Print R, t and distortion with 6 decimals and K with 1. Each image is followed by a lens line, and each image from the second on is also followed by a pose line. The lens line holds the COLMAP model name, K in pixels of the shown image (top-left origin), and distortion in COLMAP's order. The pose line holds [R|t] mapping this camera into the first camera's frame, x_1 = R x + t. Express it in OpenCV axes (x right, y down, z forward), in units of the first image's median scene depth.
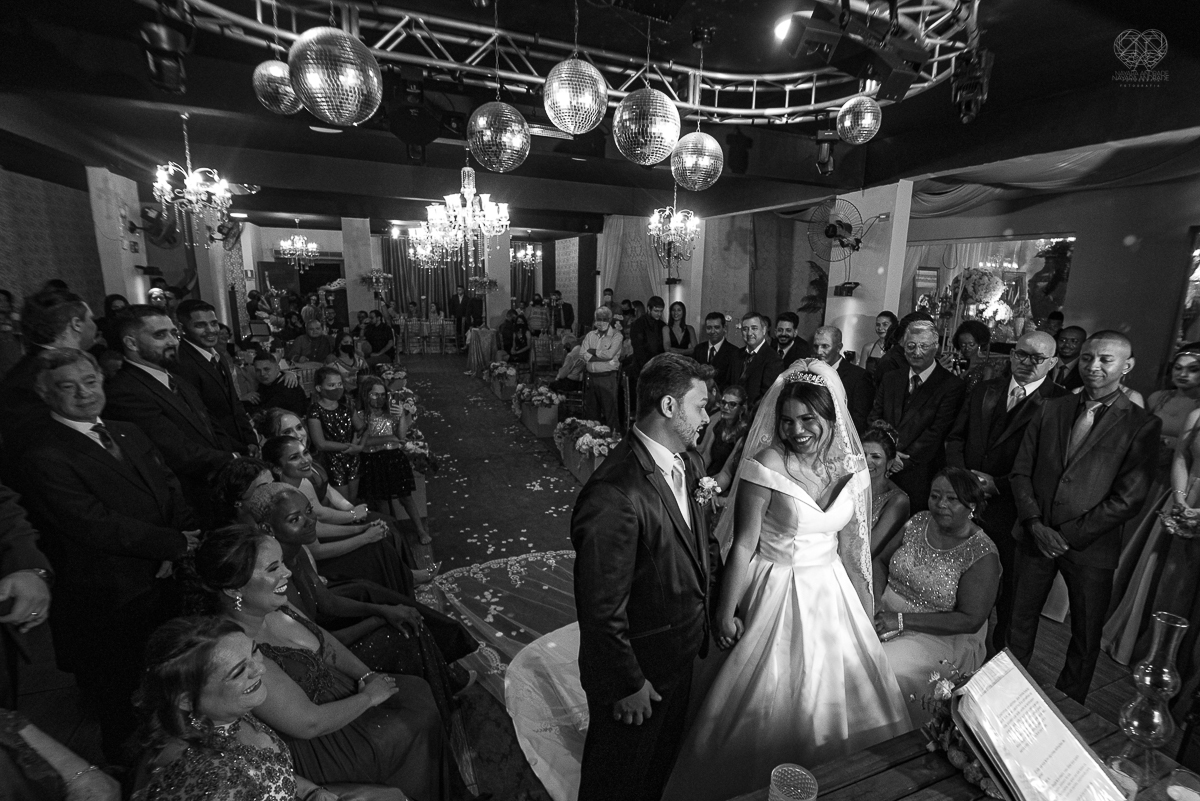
lens RADIAL K [[573.8, 0, 632.5], [0, 573.8, 403.9], [0, 0, 1]] dist [-0.003497, -0.009062]
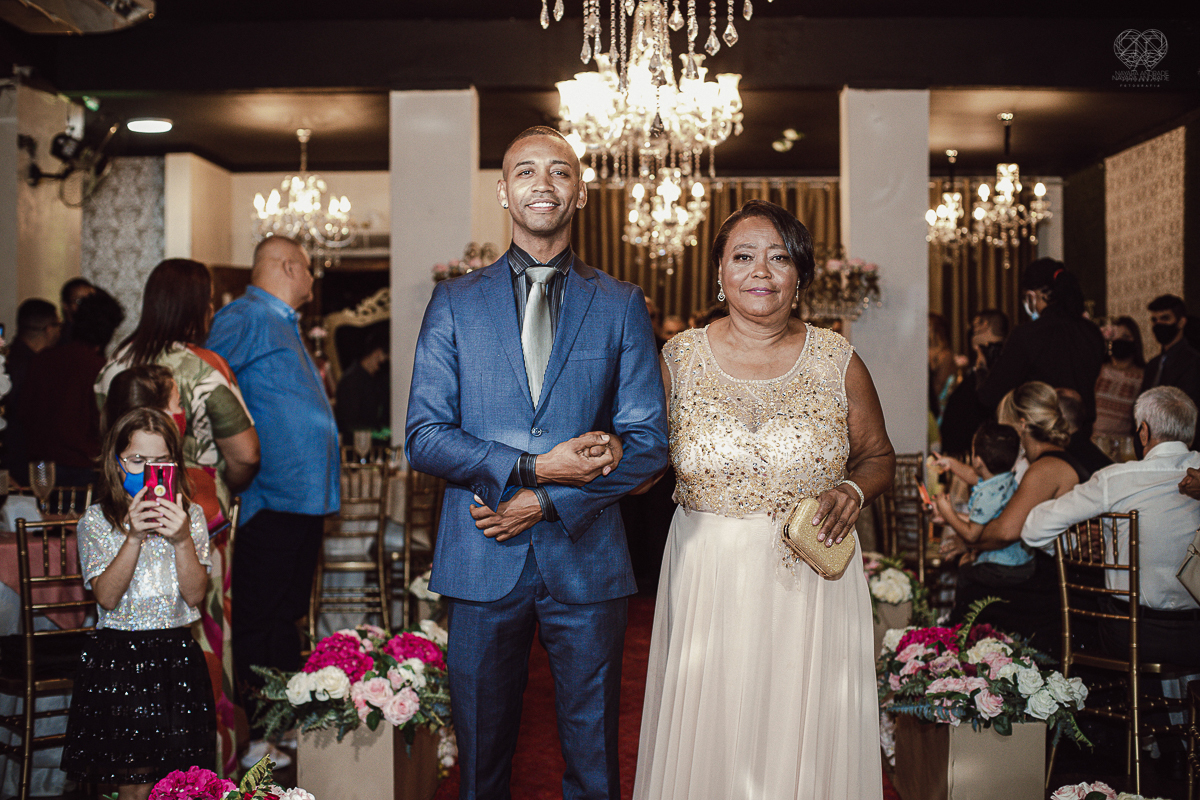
lens RADIAL K [[1783.8, 0, 600.0], [0, 1783.8, 400.0], [0, 0, 1]] dist [-0.115360, 0.009048]
pose [[0.910349, -0.021542, -0.413281, -0.012167], [-0.057377, 0.982430, -0.177595, 0.014327], [0.409845, 0.185386, 0.893117, 0.458496]]
